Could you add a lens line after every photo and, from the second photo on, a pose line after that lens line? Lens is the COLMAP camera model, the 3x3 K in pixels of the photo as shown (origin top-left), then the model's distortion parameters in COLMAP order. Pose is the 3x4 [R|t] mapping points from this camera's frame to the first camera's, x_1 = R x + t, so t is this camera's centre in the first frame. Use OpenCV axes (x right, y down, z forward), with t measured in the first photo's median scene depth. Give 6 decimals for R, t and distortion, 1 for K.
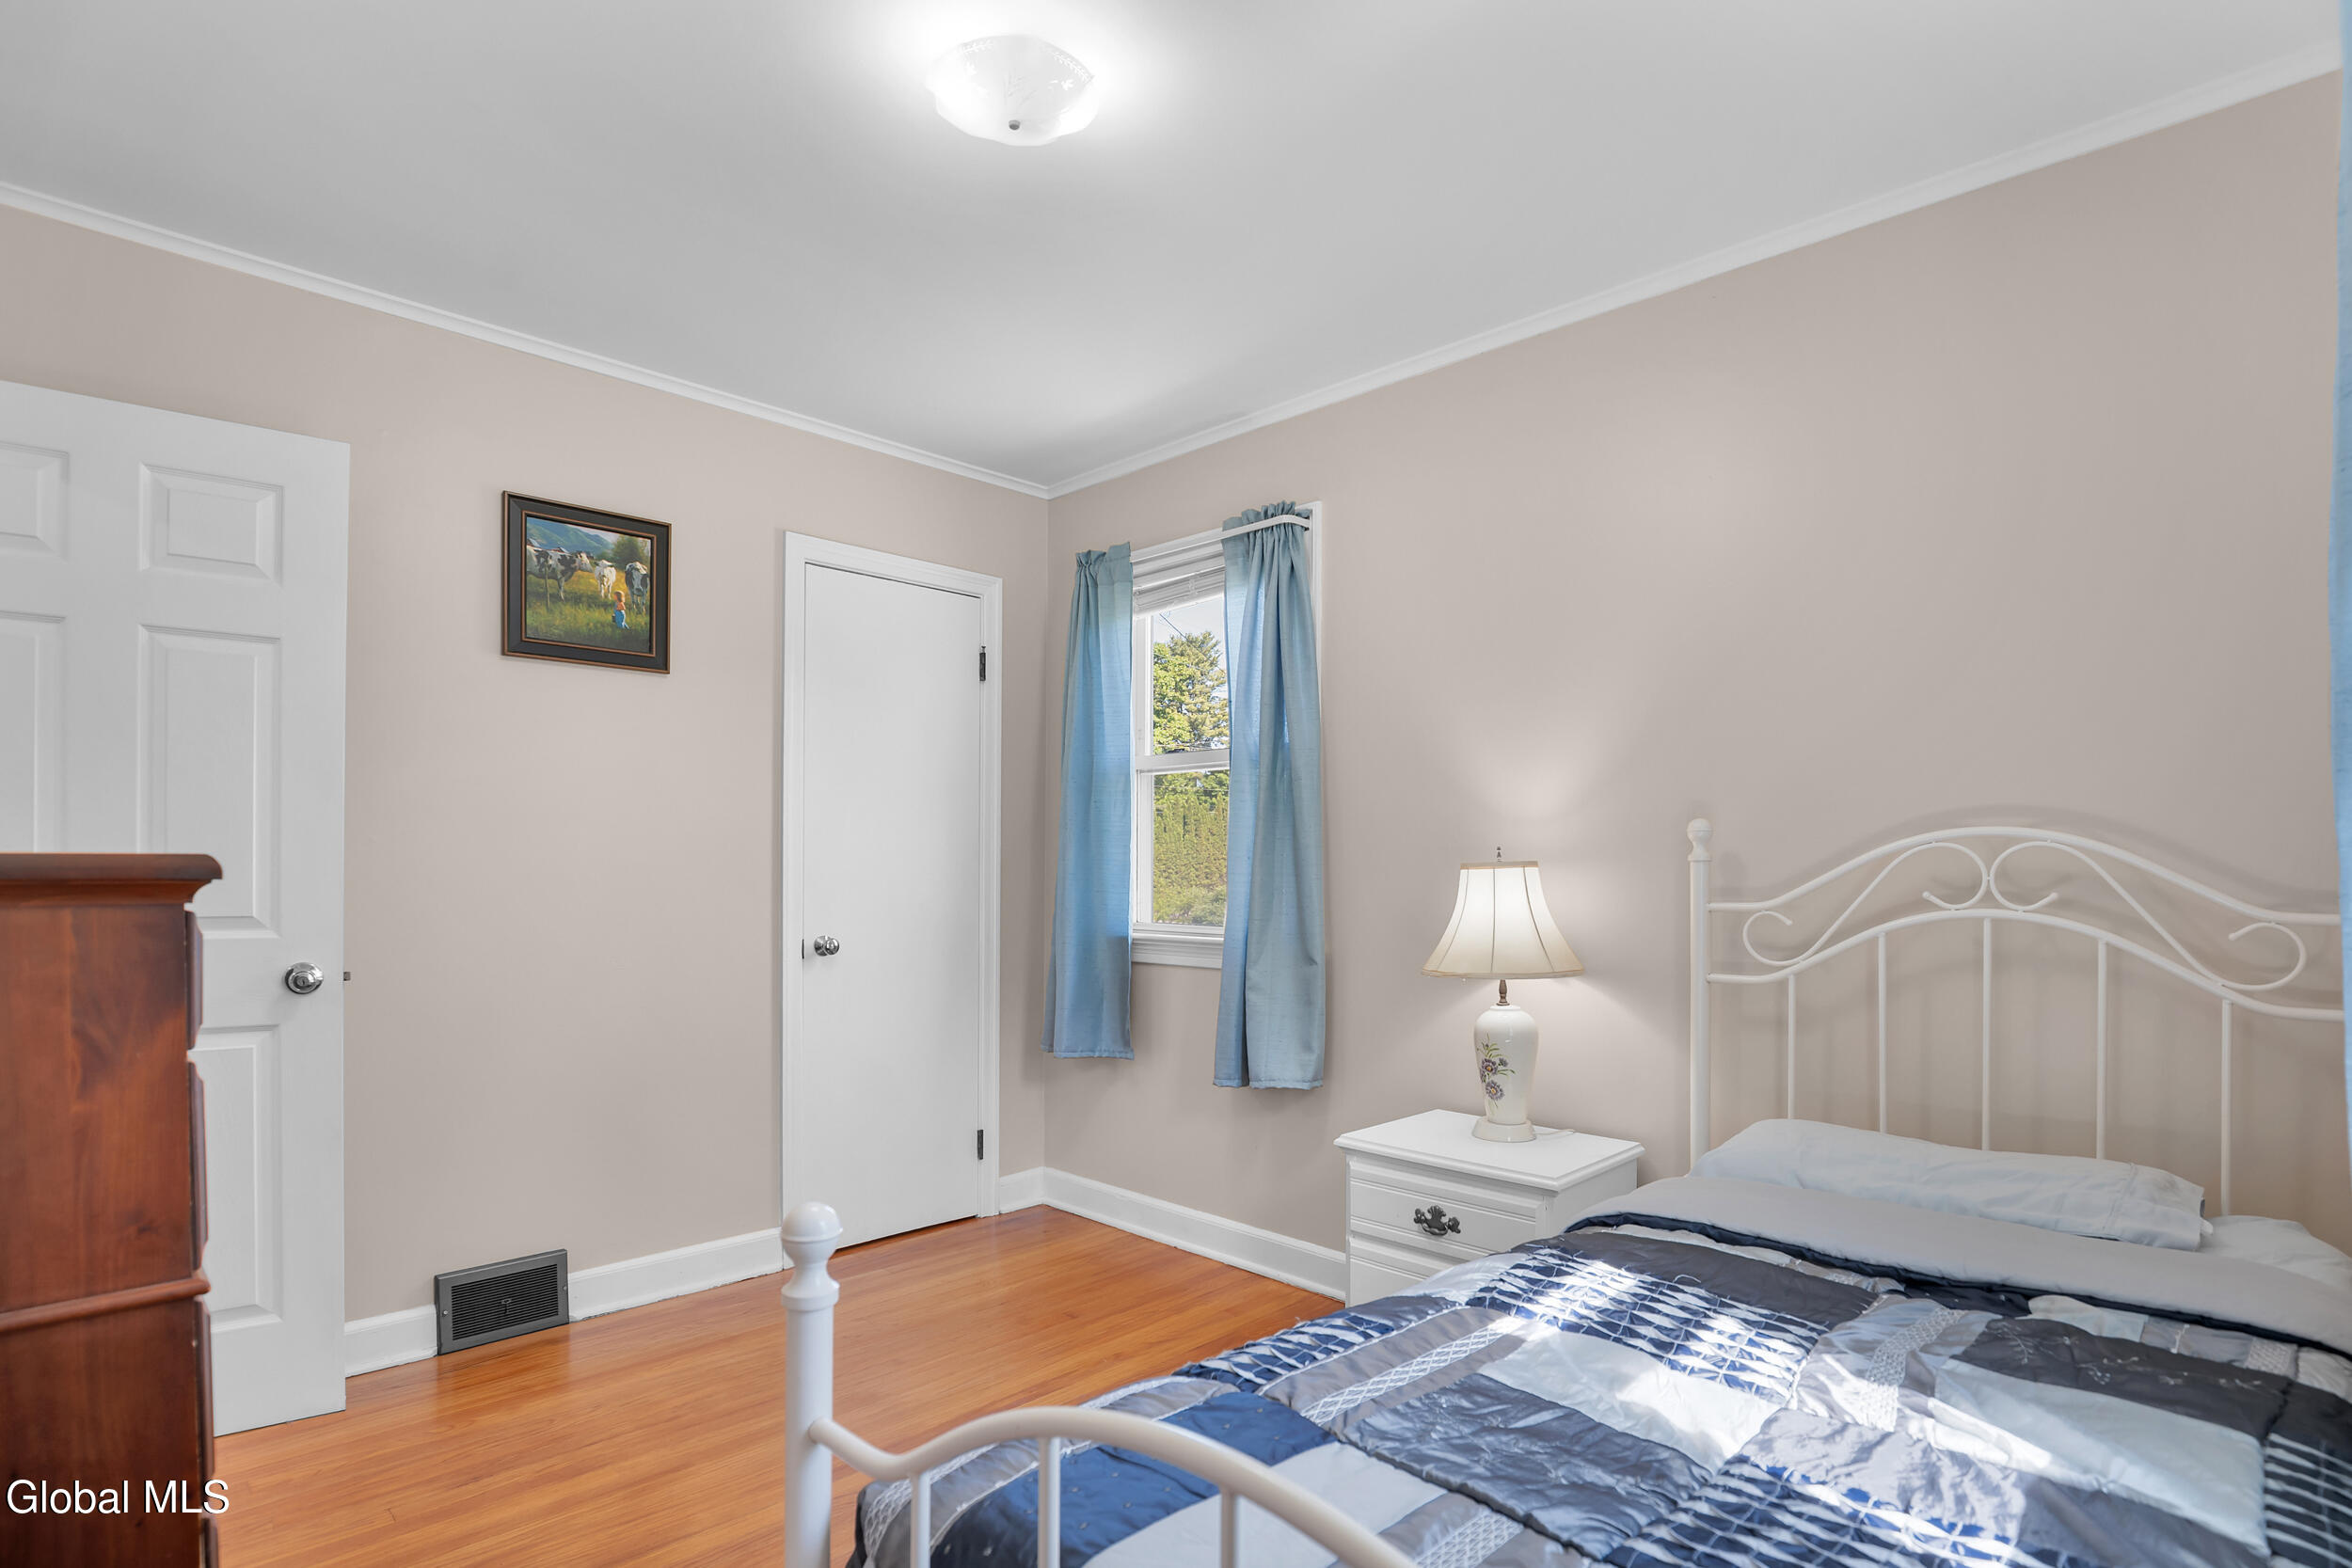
lens RADIAL K [[1136.0, 0, 1176.0], [0, 1136.0, 869.2], [0, 0, 1]] dist [-0.002375, -0.000144]
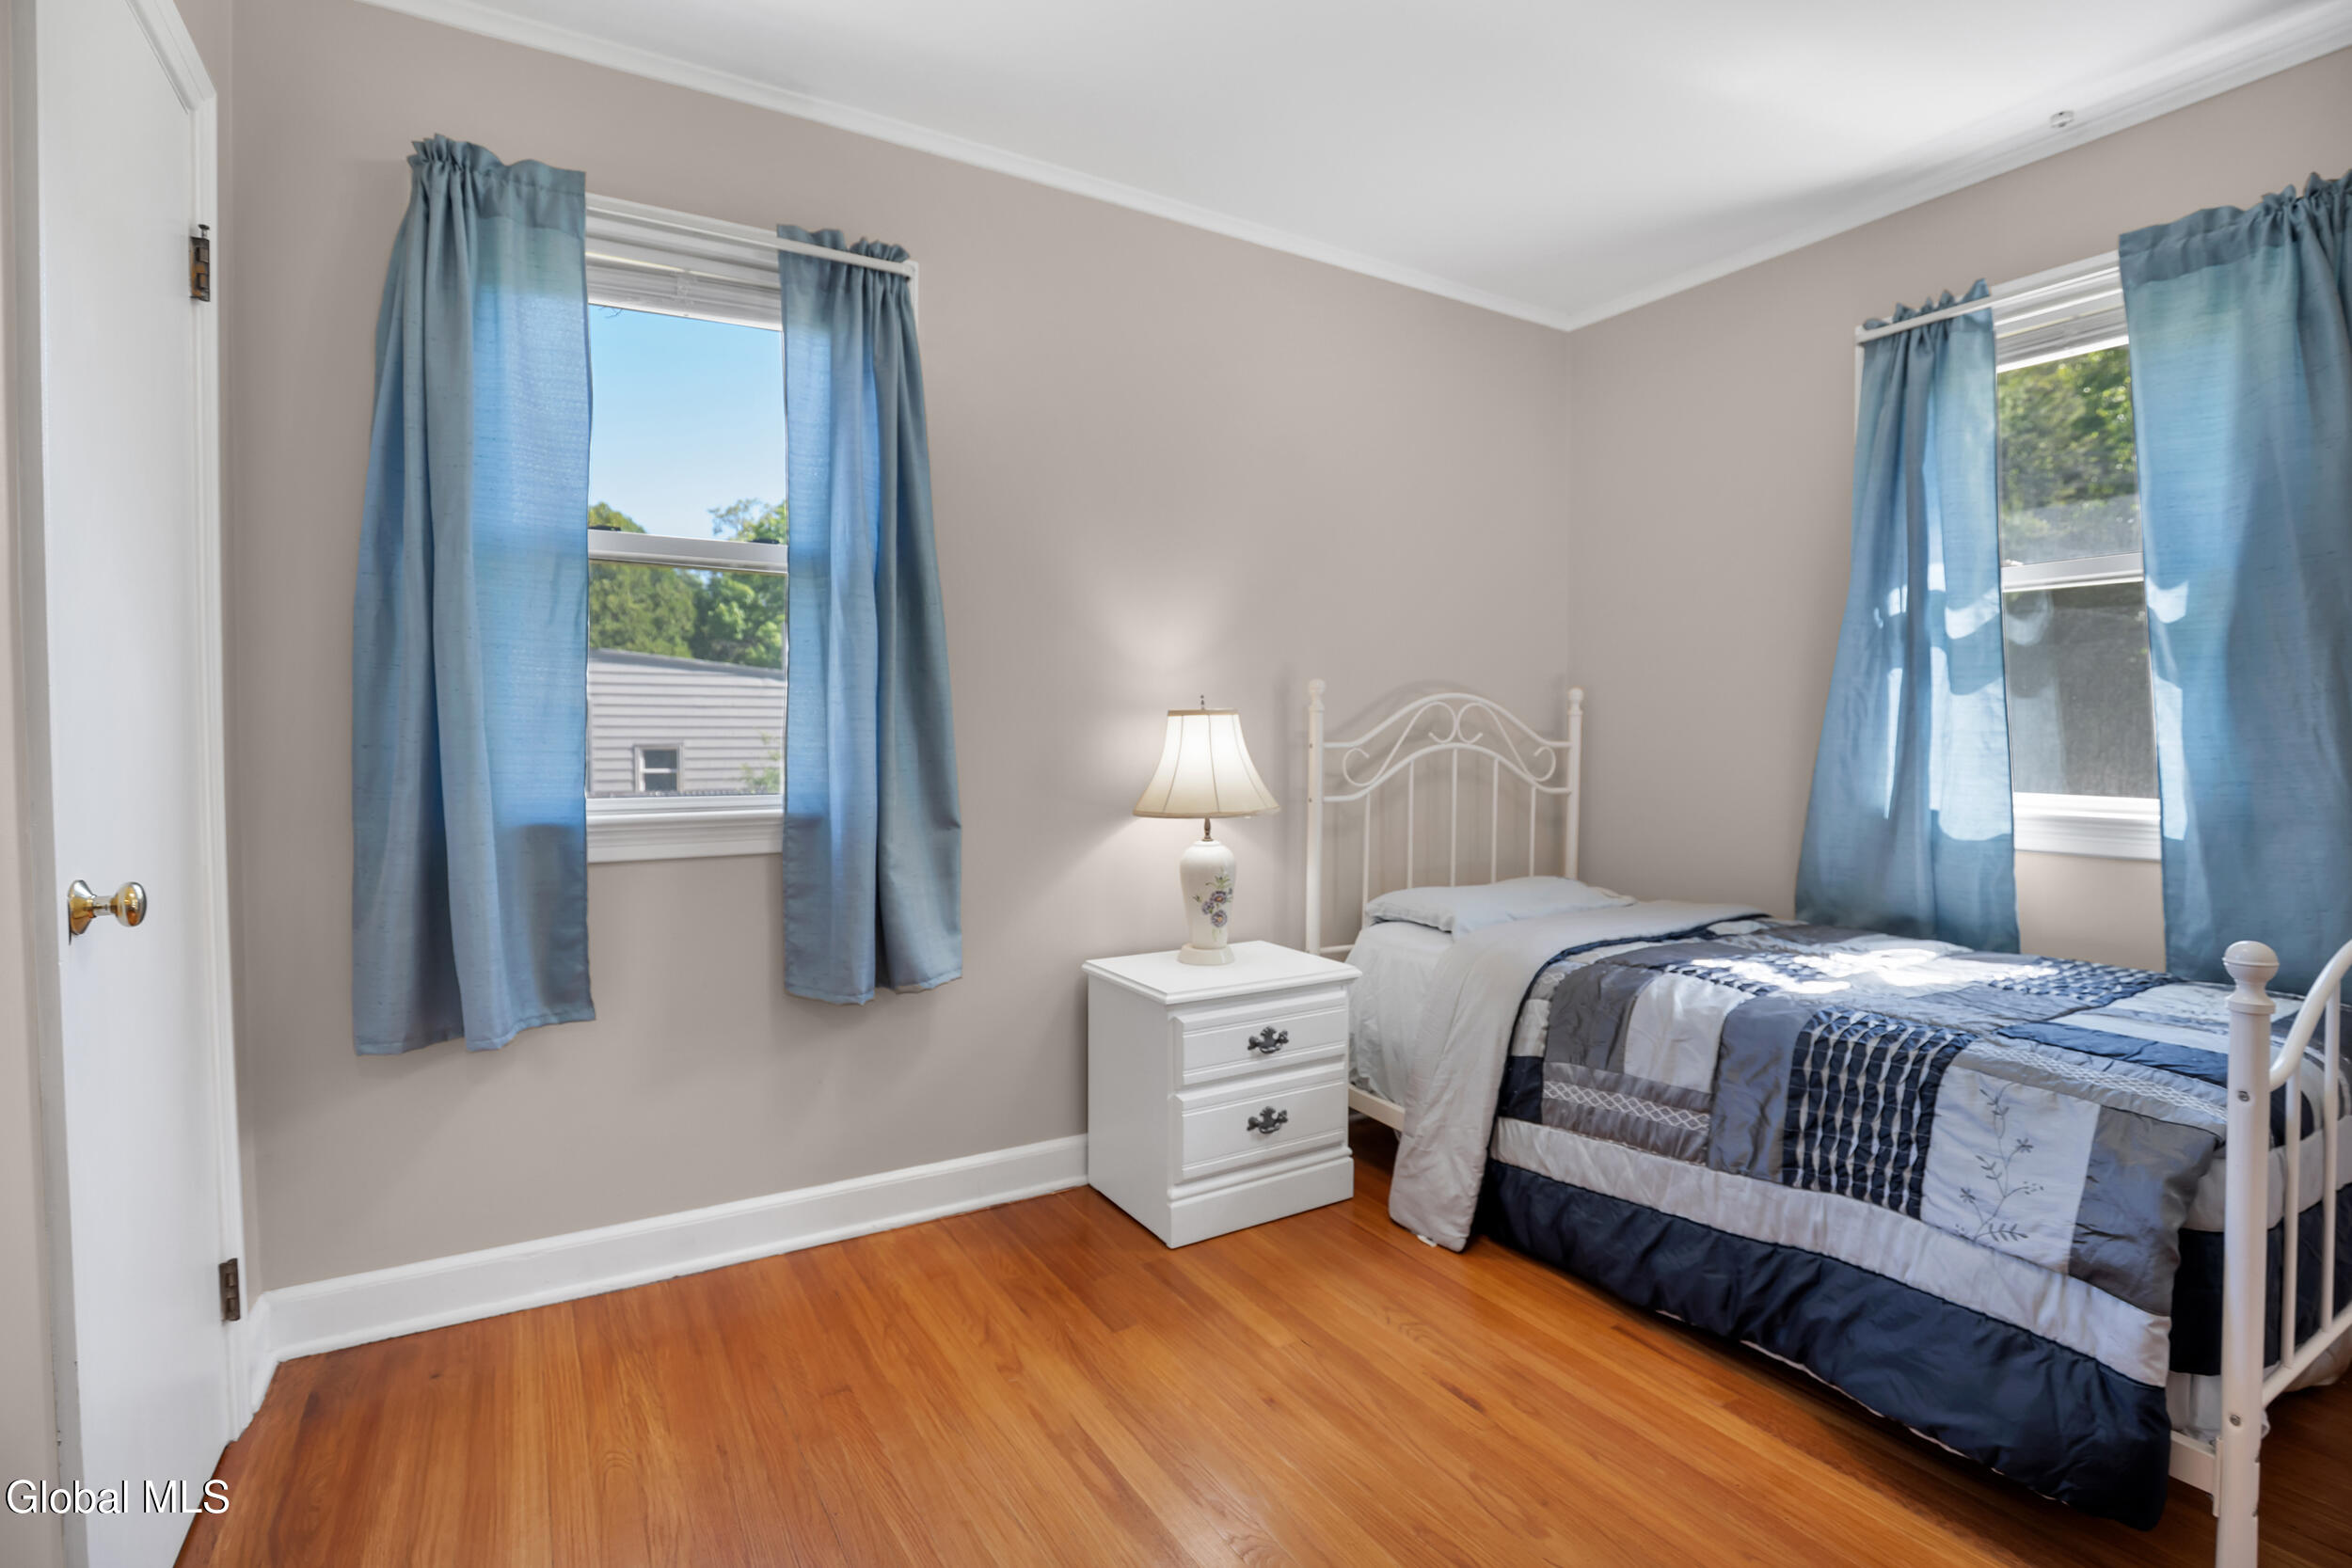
lens RADIAL K [[1128.6, 0, 1179.7], [0, 1128.6, 766.7], [0, 0, 1]] dist [-0.014450, -0.000373]
pose [[0.260899, -0.029469, 0.964916, -0.620266], [0.000664, 0.999539, 0.030347, 0.012745], [-0.965366, -0.007277, 0.260798, 0.607640]]
